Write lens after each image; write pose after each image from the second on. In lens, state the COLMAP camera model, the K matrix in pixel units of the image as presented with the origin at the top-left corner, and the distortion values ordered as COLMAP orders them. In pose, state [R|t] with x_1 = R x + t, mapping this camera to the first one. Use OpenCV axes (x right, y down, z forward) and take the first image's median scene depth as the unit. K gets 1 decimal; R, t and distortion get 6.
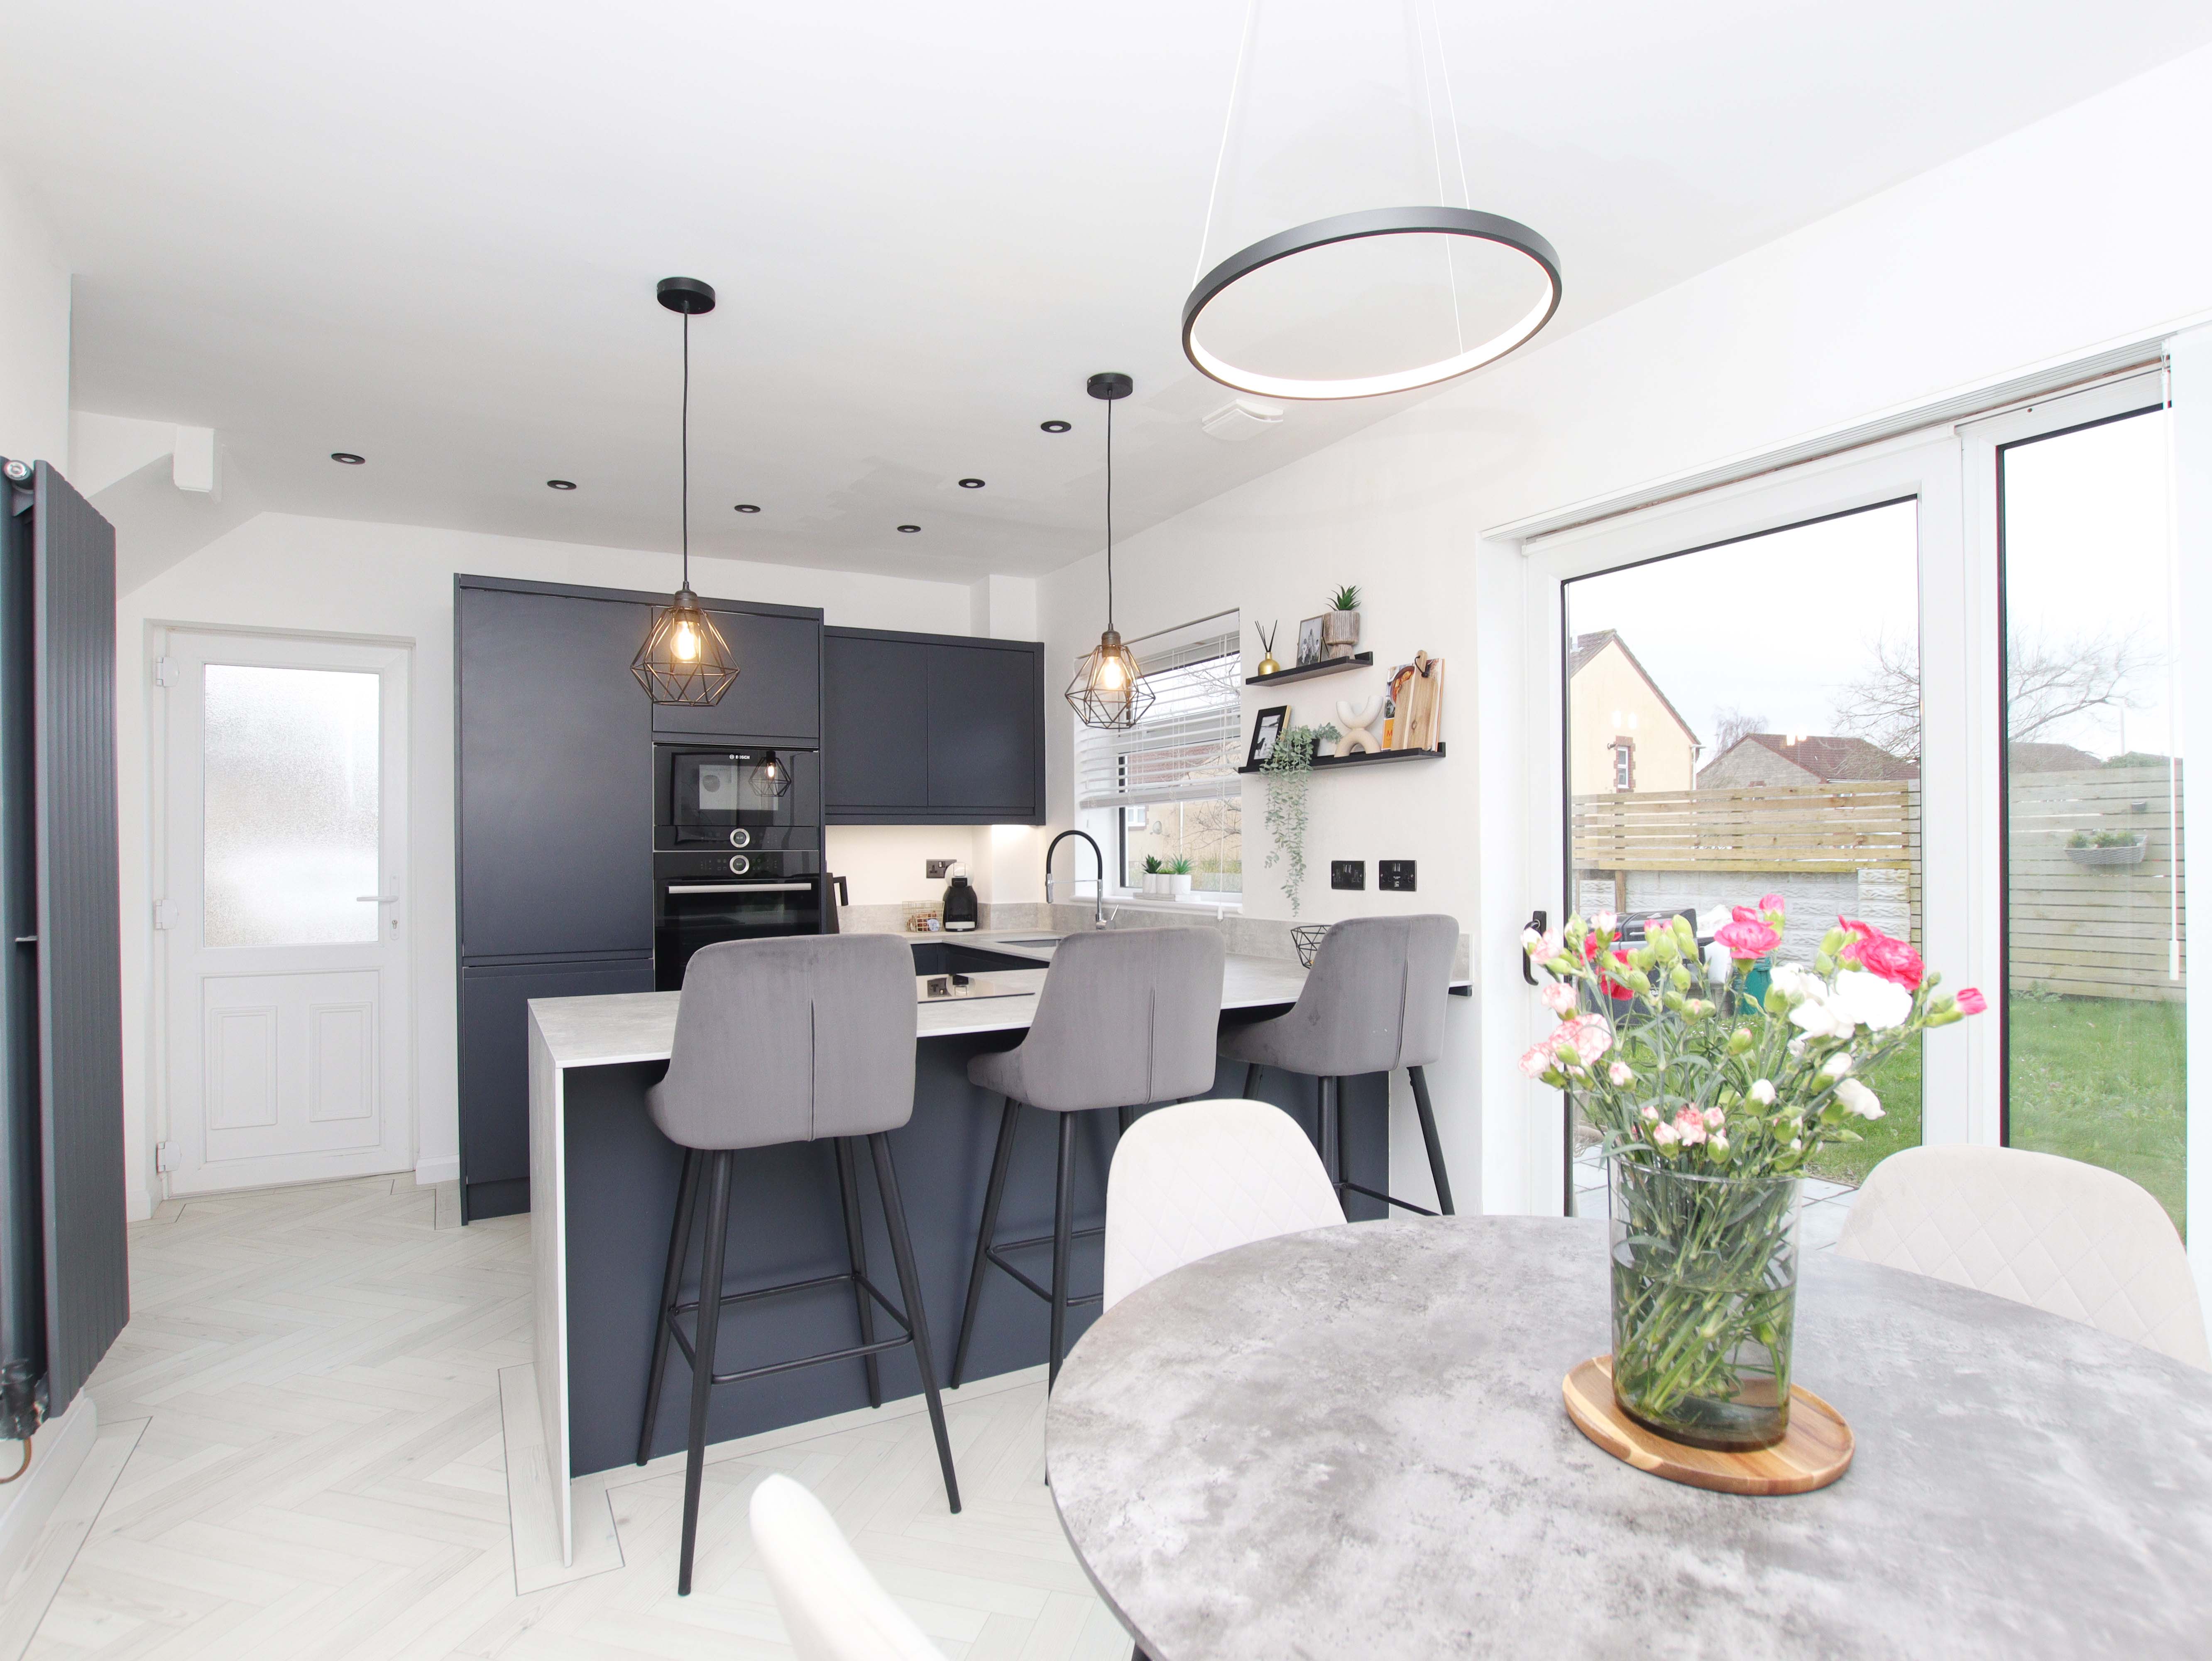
lens RADIAL K [[1189.5, 0, 1103.2], [0, 1189.5, 838.1], [0, 0, 1]] dist [-0.012368, -0.000512]
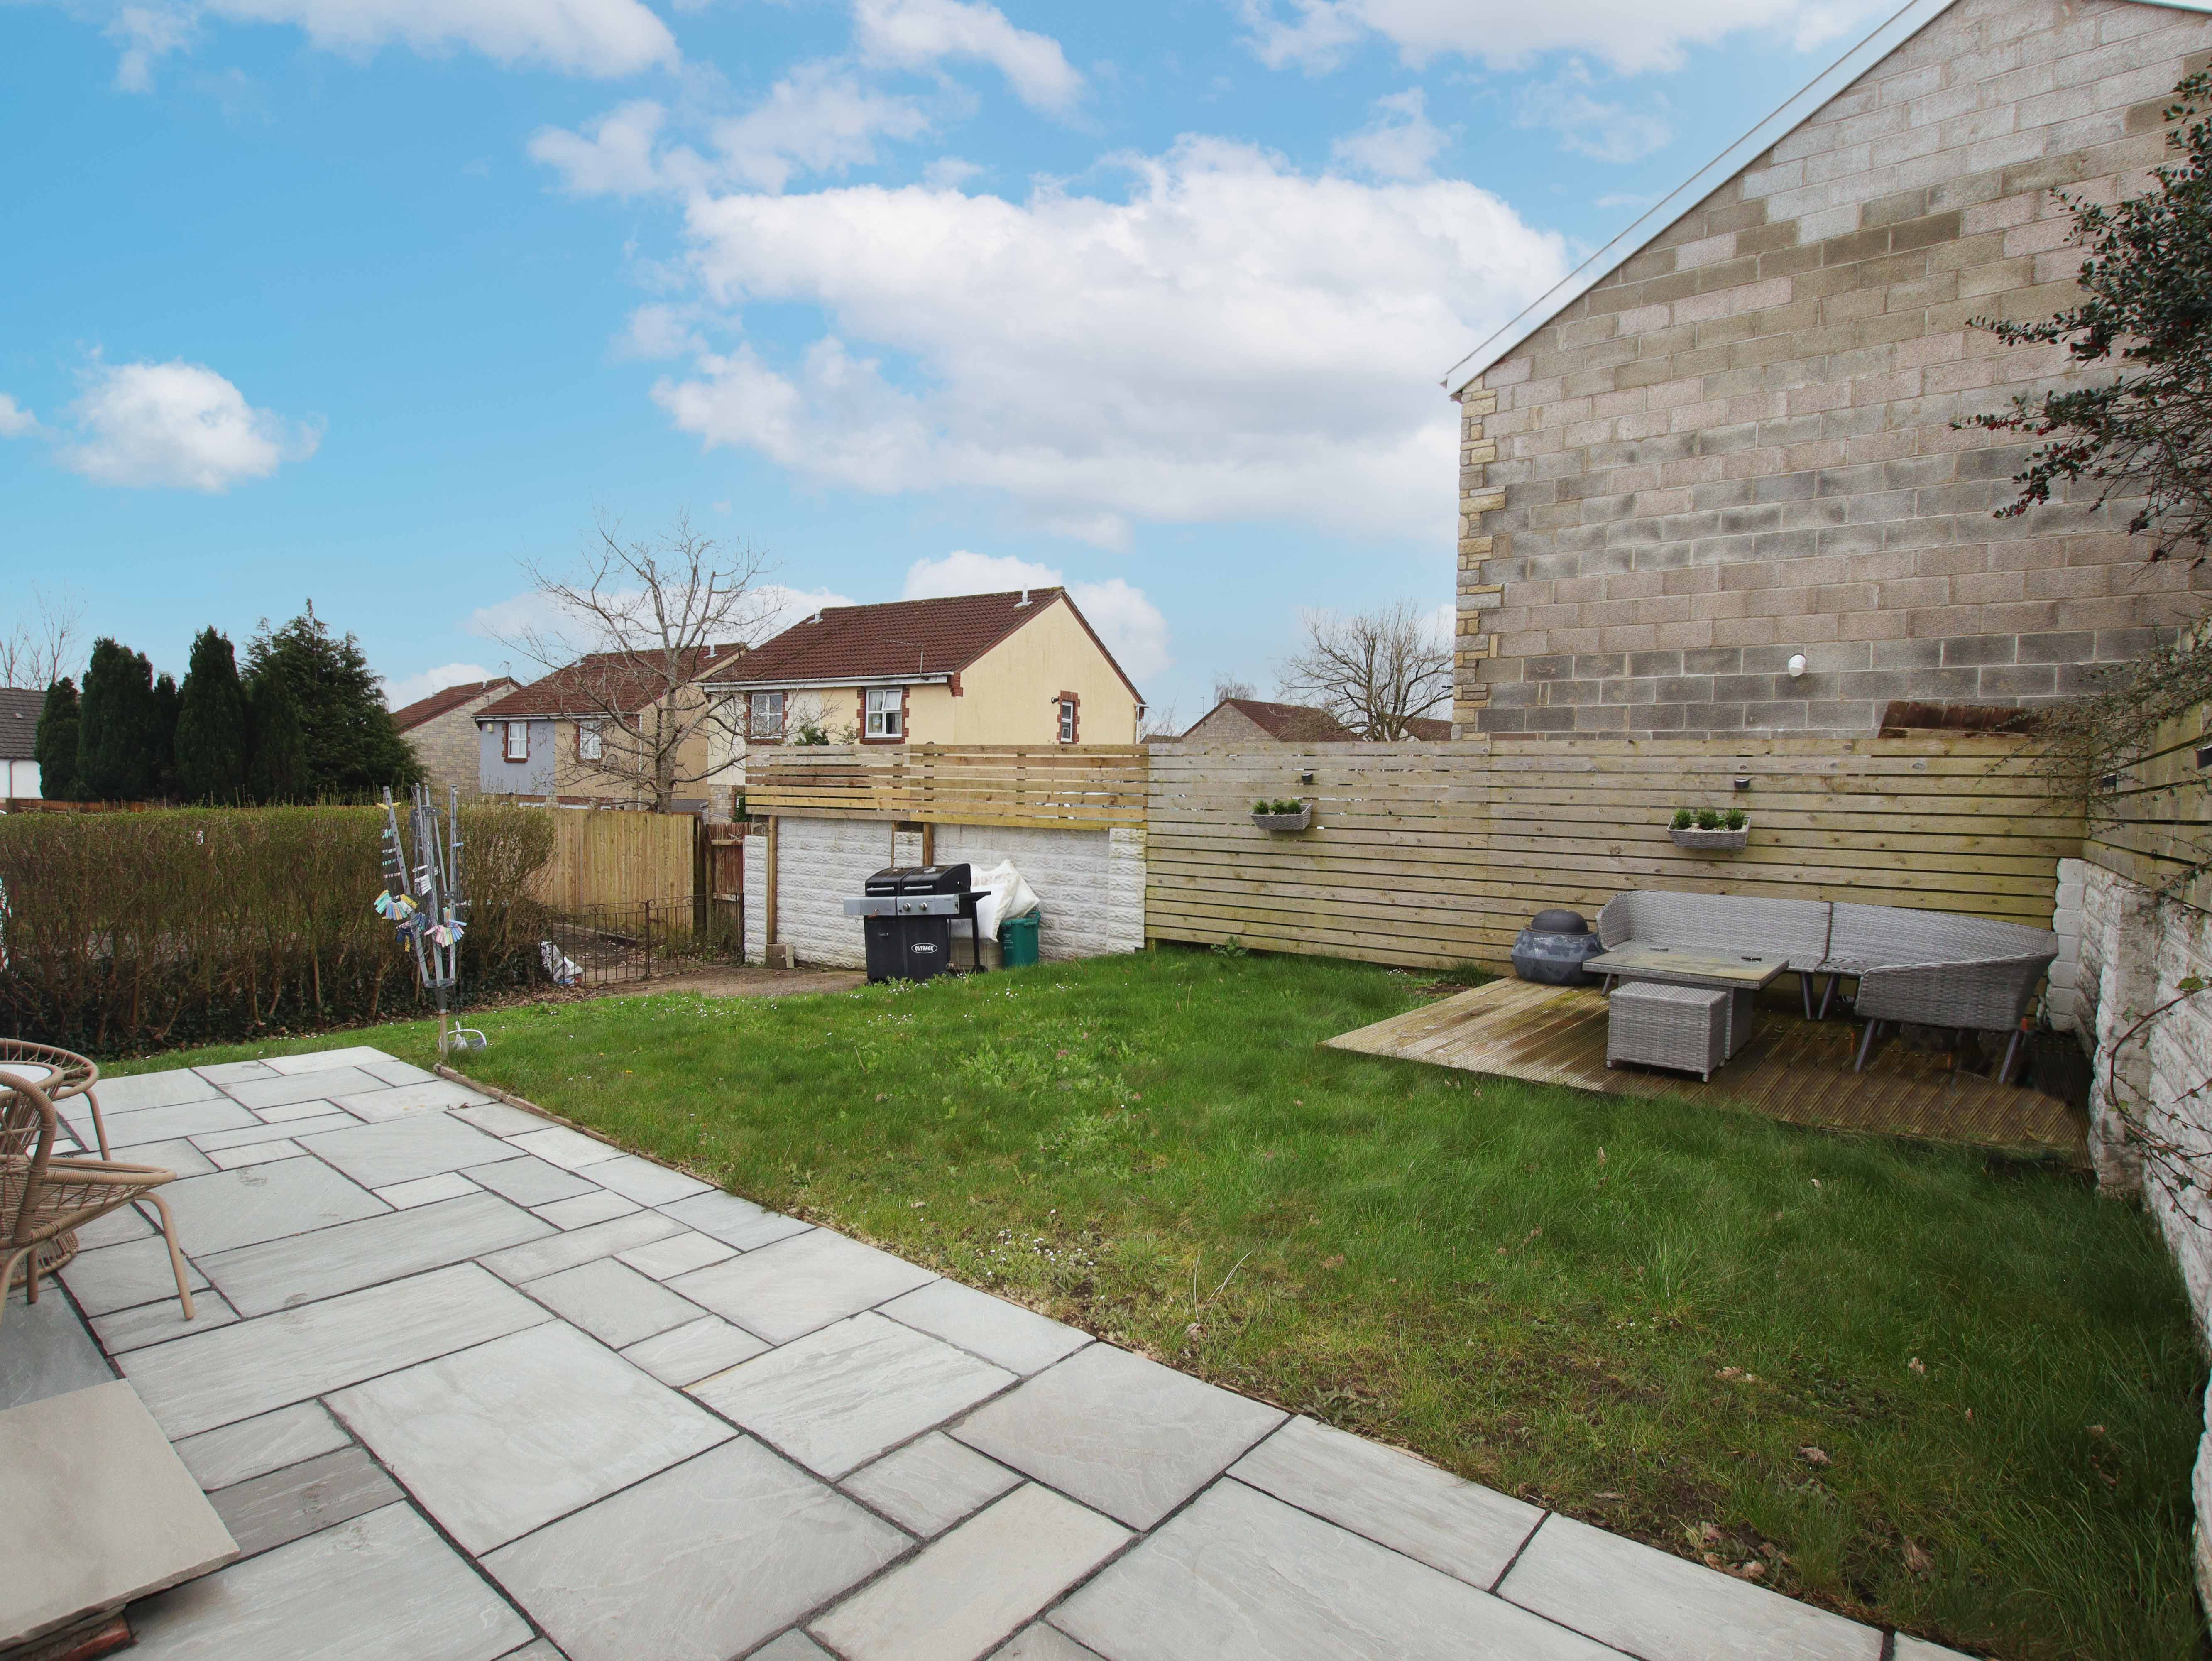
lens RADIAL K [[1189.5, 0, 1103.9], [0, 1189.5, 831.4], [0, 0, 1]] dist [-0.012368, -0.000512]
pose [[0.932344, 0.020960, 0.360965, 0.219597], [-0.036830, 0.998631, 0.037143, -0.007640], [-0.359692, -0.047924, 0.931839, 0.030503]]
